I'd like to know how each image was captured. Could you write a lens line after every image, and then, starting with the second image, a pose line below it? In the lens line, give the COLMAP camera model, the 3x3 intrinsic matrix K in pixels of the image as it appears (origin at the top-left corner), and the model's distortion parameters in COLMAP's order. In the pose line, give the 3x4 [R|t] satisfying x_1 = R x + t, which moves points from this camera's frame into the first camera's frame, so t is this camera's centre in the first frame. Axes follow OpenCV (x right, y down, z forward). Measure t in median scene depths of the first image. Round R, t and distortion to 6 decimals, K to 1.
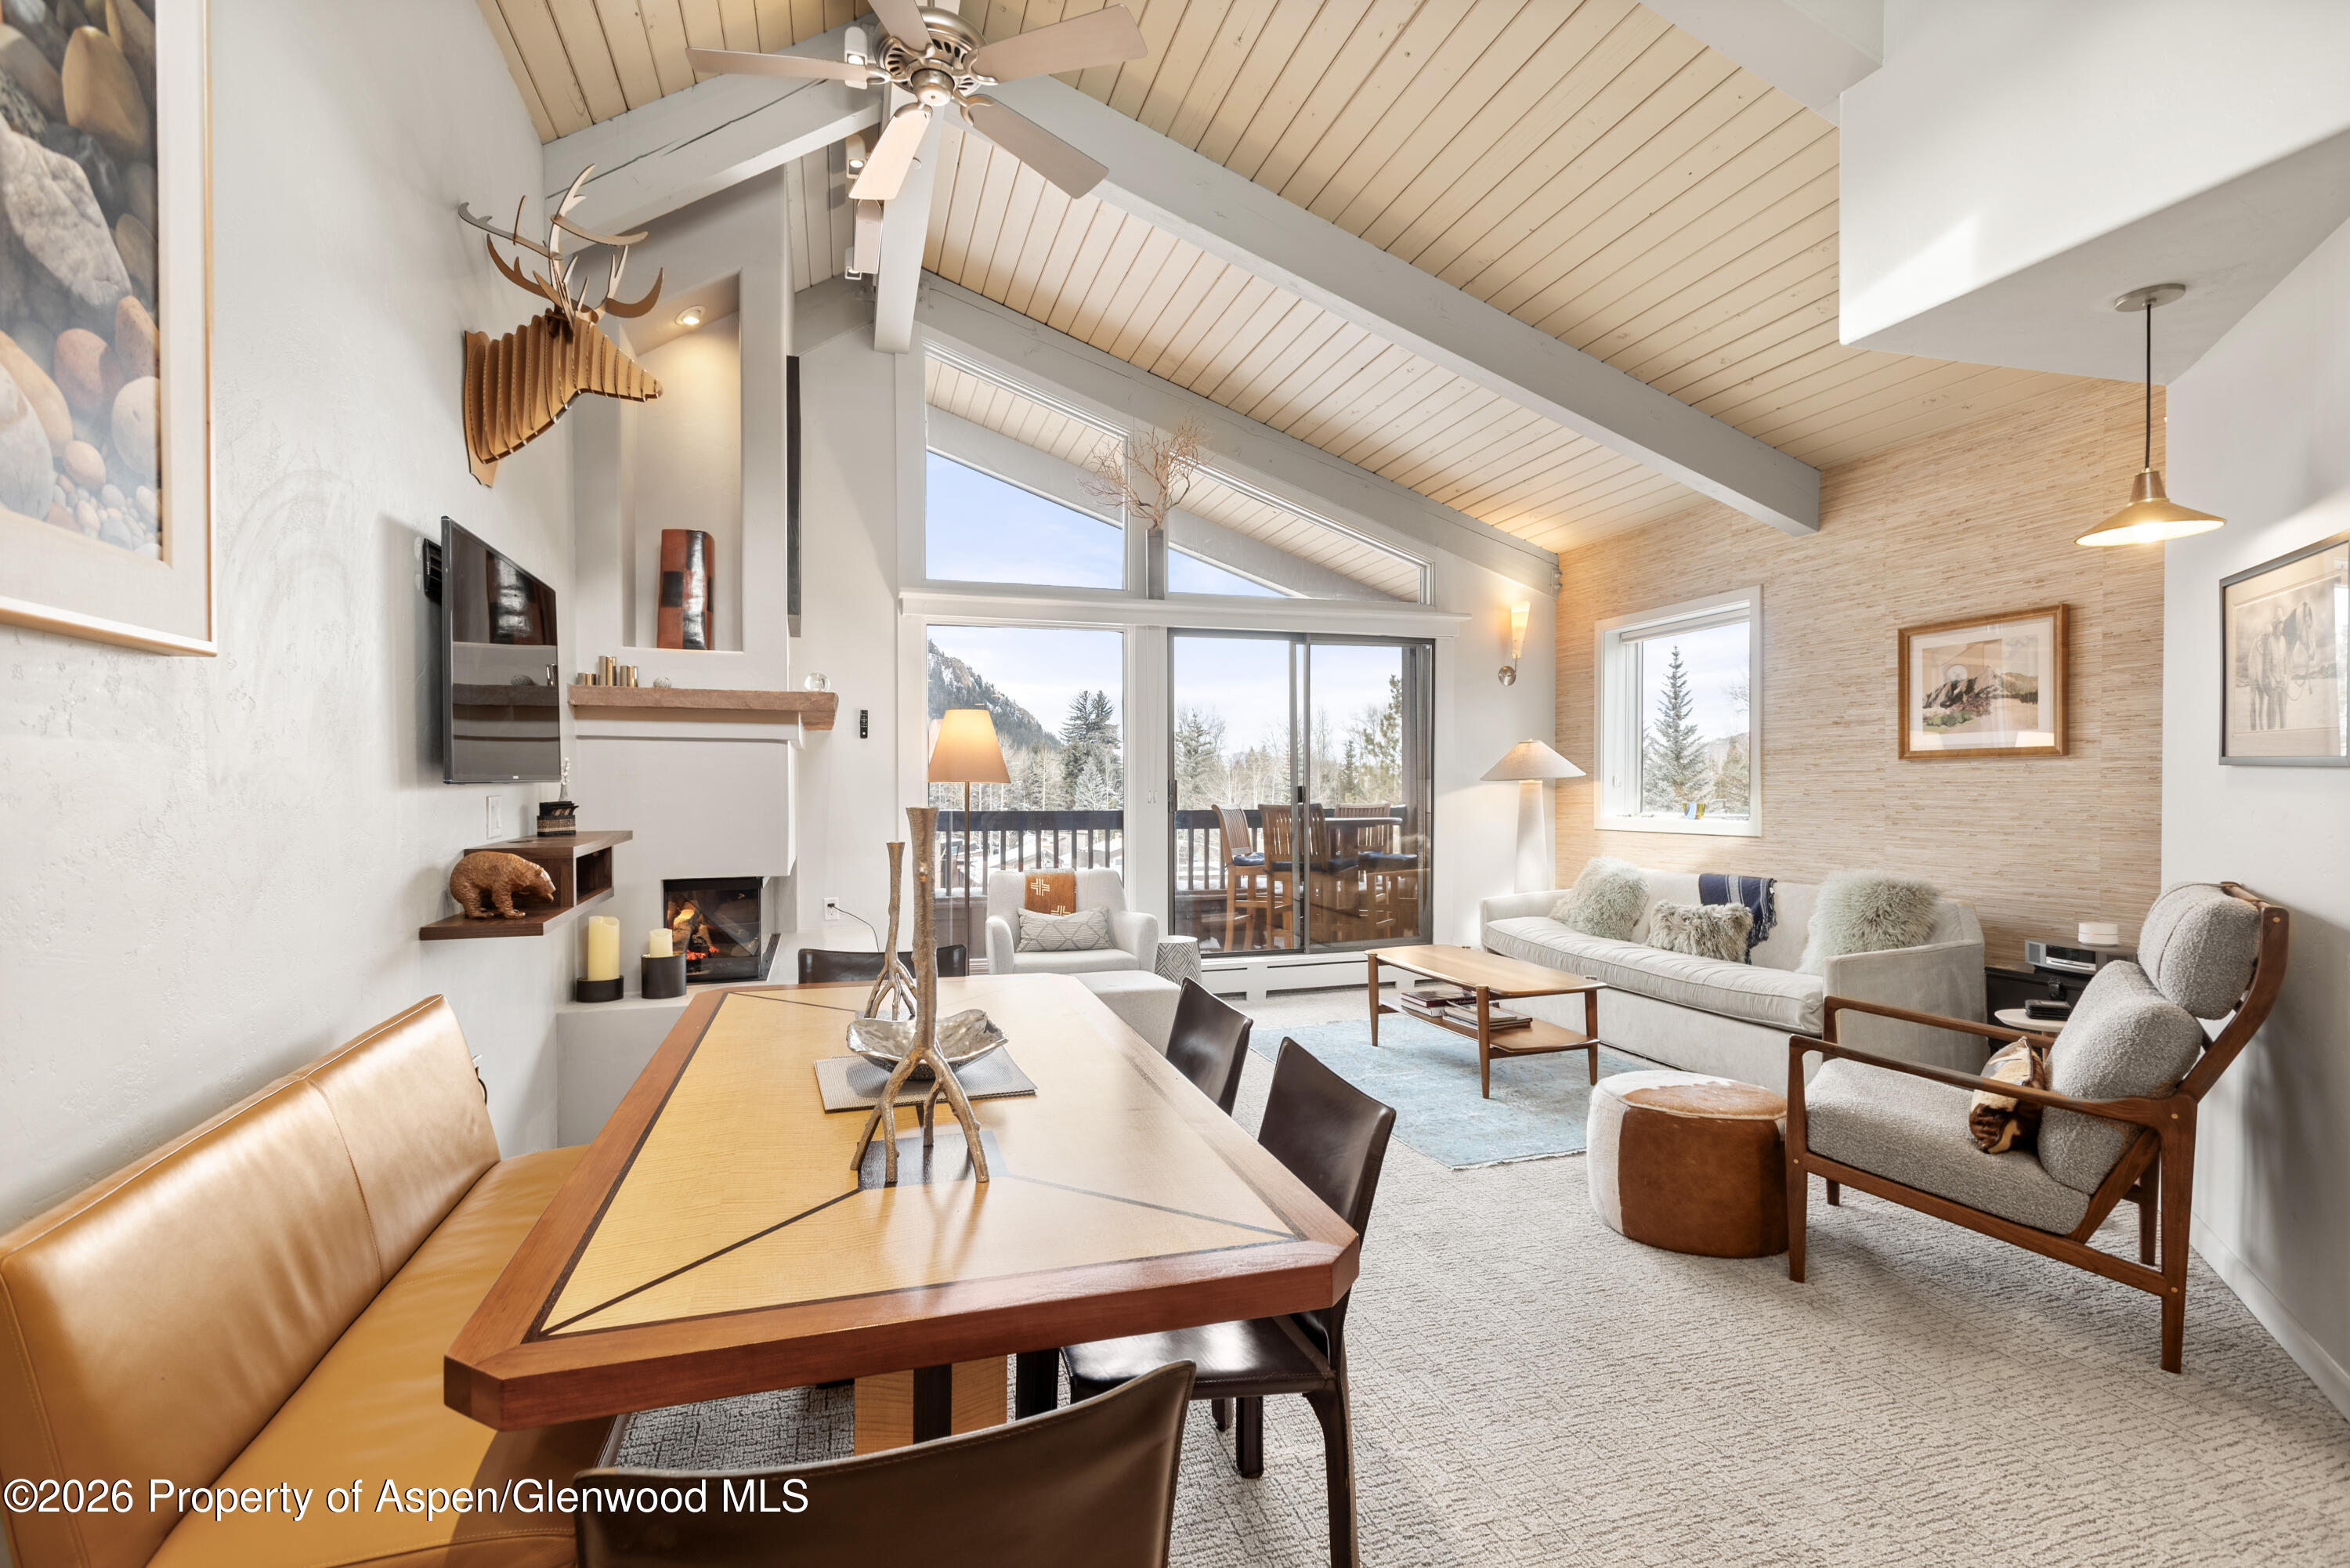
lens RADIAL K [[1100.4, 0, 1175.0], [0, 1100.4, 784.0], [0, 0, 1]] dist [0.021633, 0.000518]
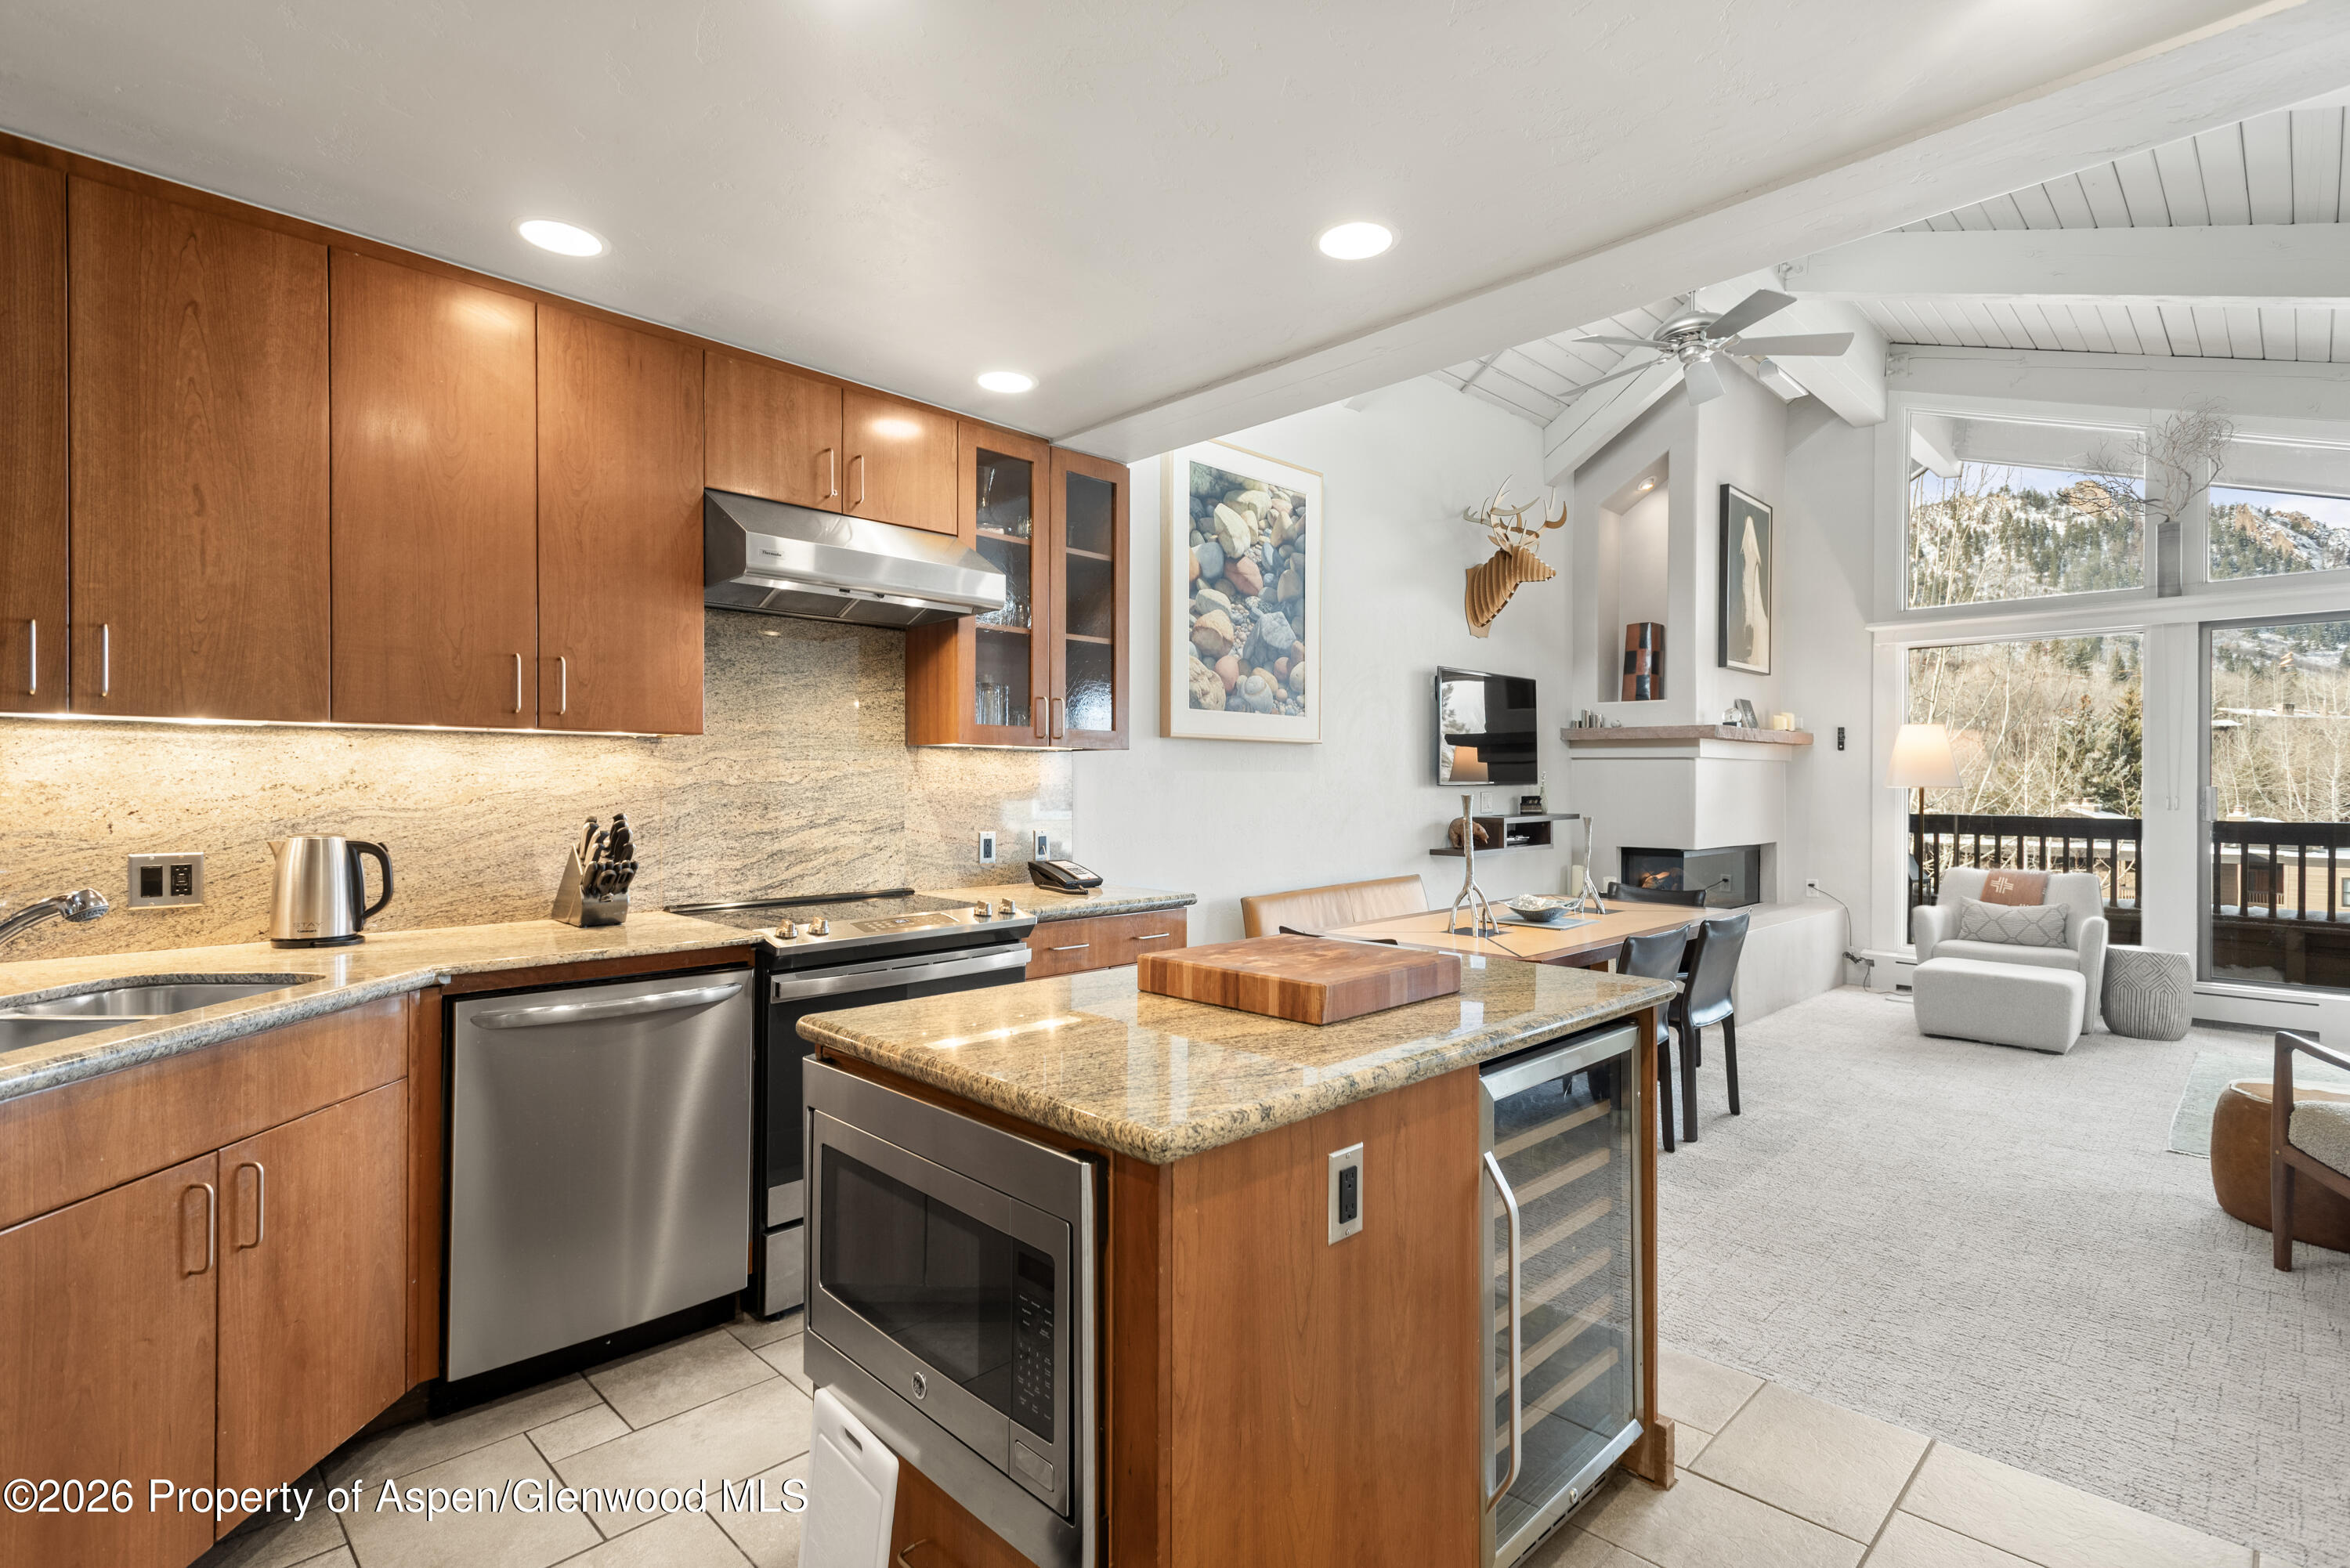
lens RADIAL K [[1113.4, 0, 1188.1], [0, 1113.4, 788.5], [0, 0, 1]] dist [0.017768, -0.000670]
pose [[0.472221, 0.006674, -0.881455, 0.595930], [-0.006629, 0.999970, 0.004019, 0.000283], [0.881455, 0.003945, 0.472251, -0.275693]]
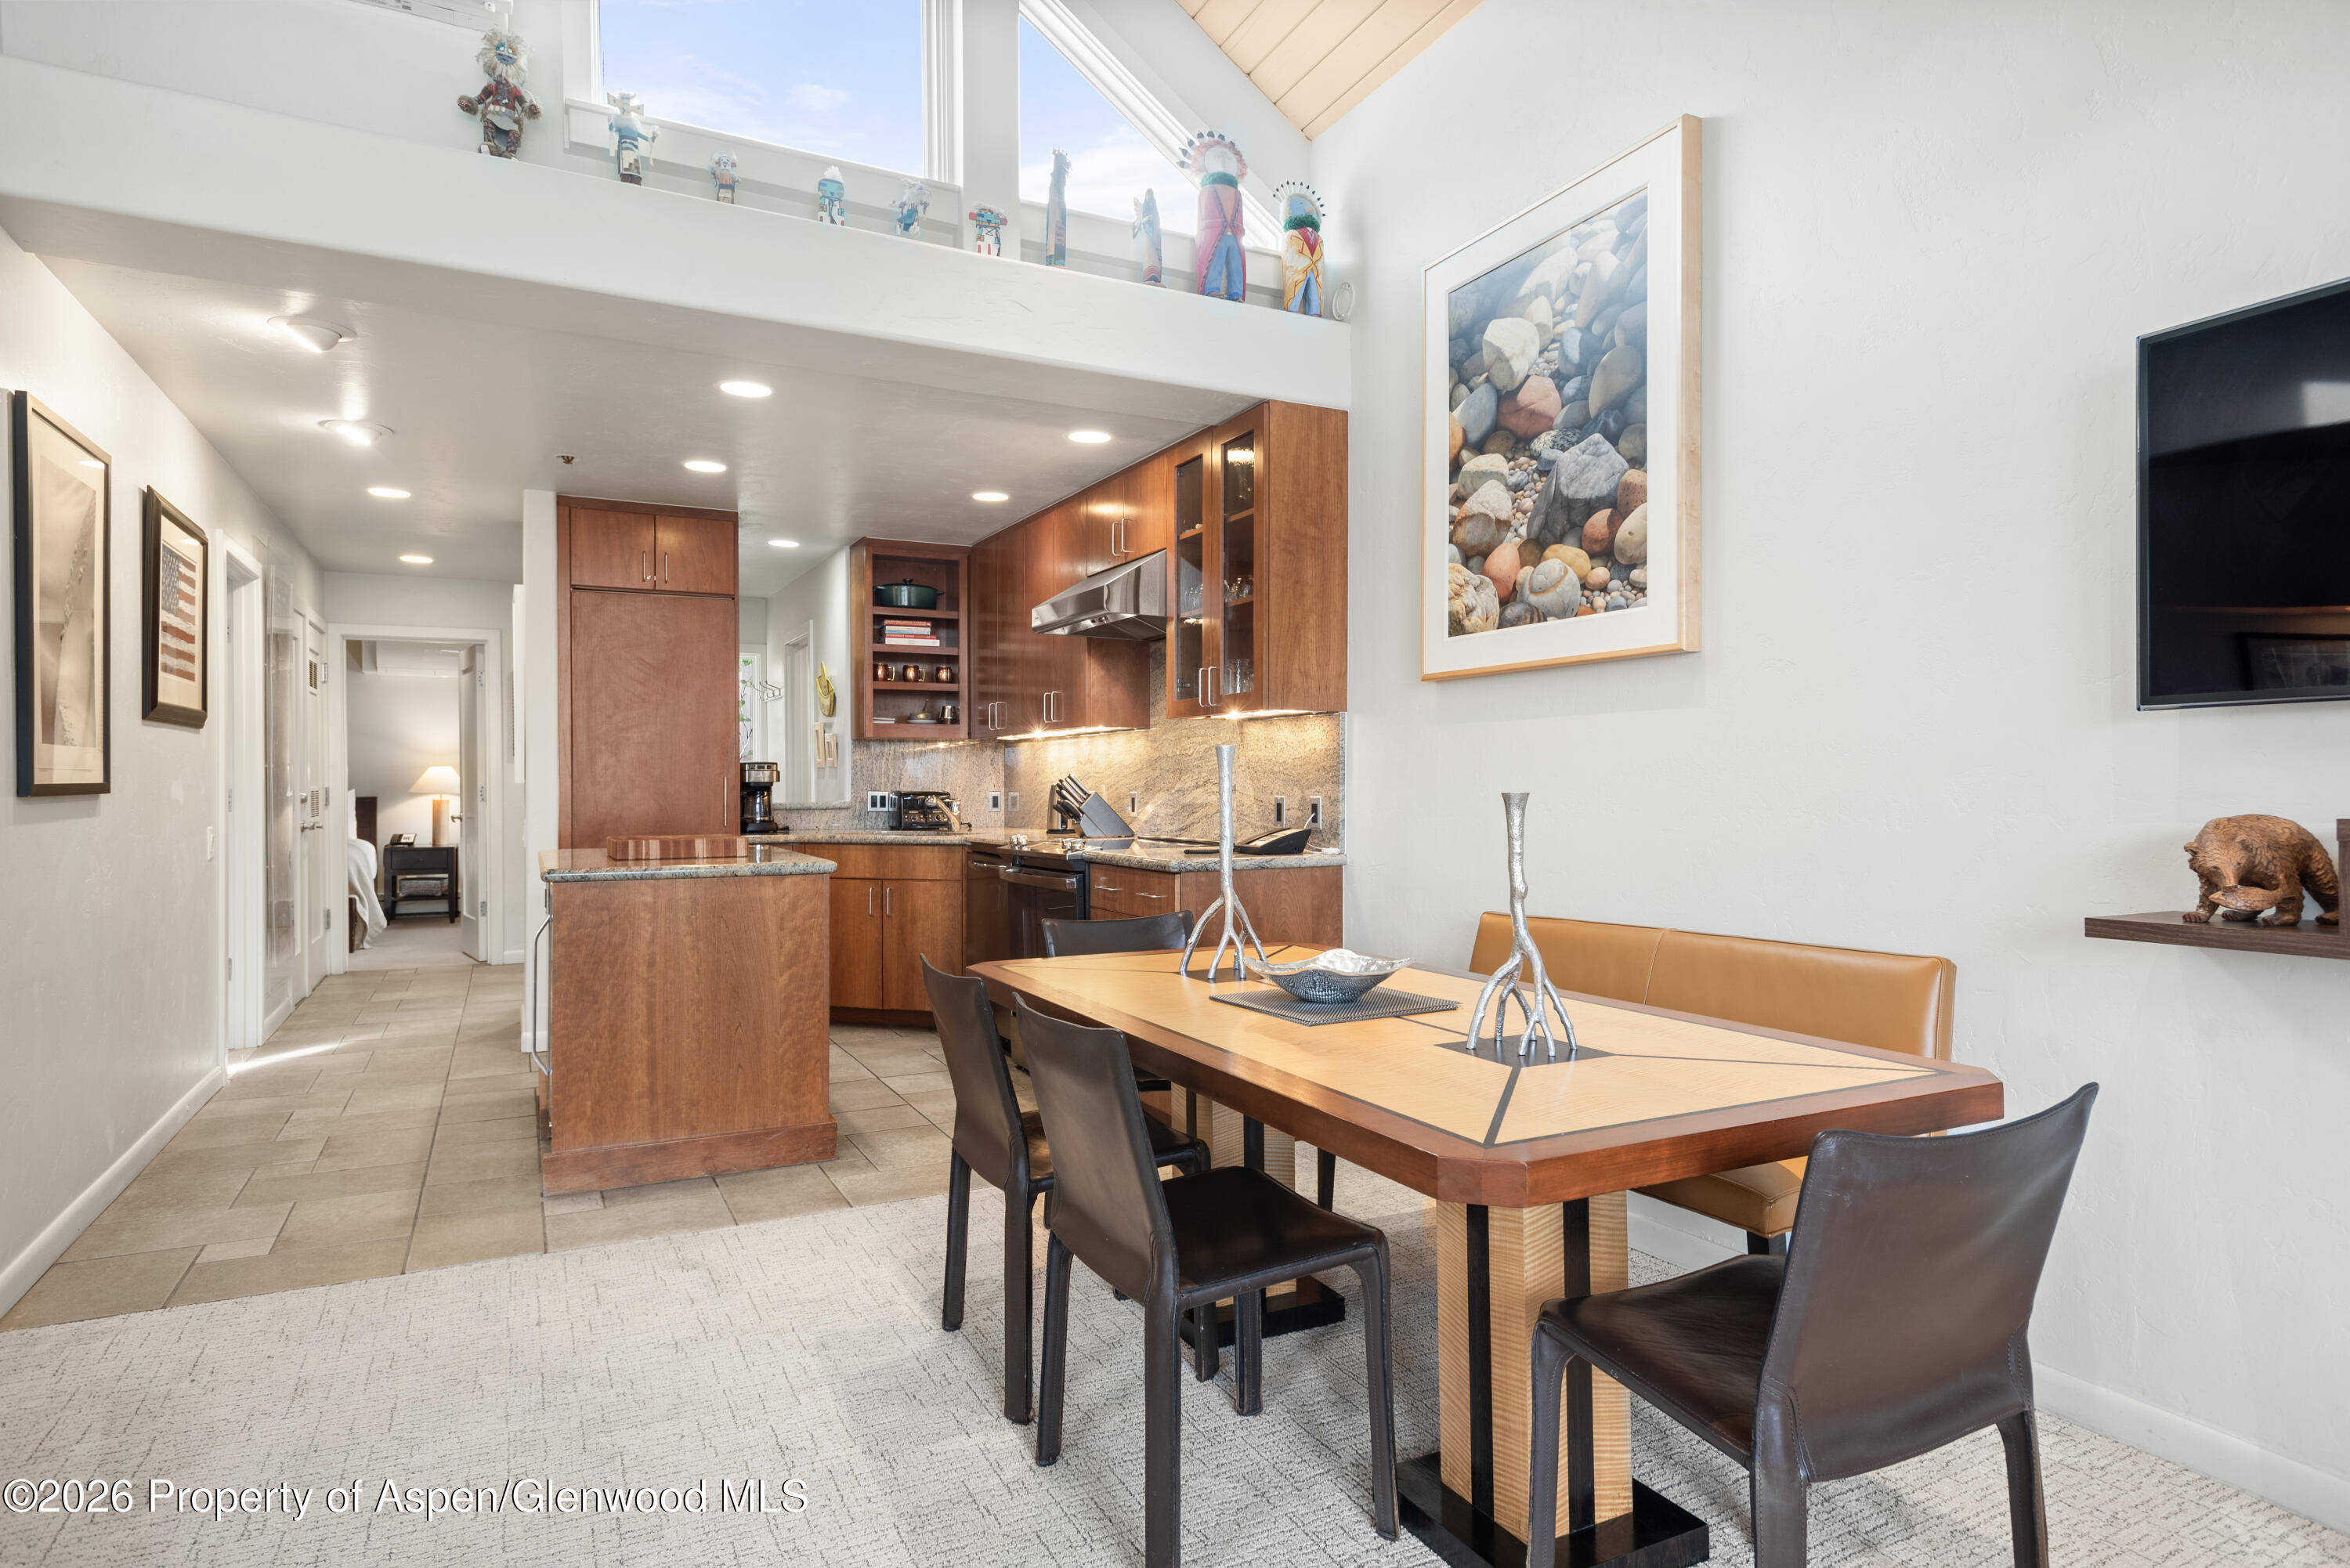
lens RADIAL K [[1302.3, 0, 1184.4], [0, 1302.3, 788.6], [0, 0, 1]] dist [0.023269, -0.000347]
pose [[-0.984136, 0.003049, -0.177389, 0.055992], [0.002037, 0.999981, 0.005888, 0.024267], [0.177404, 0.005433, -0.984123, 0.948428]]
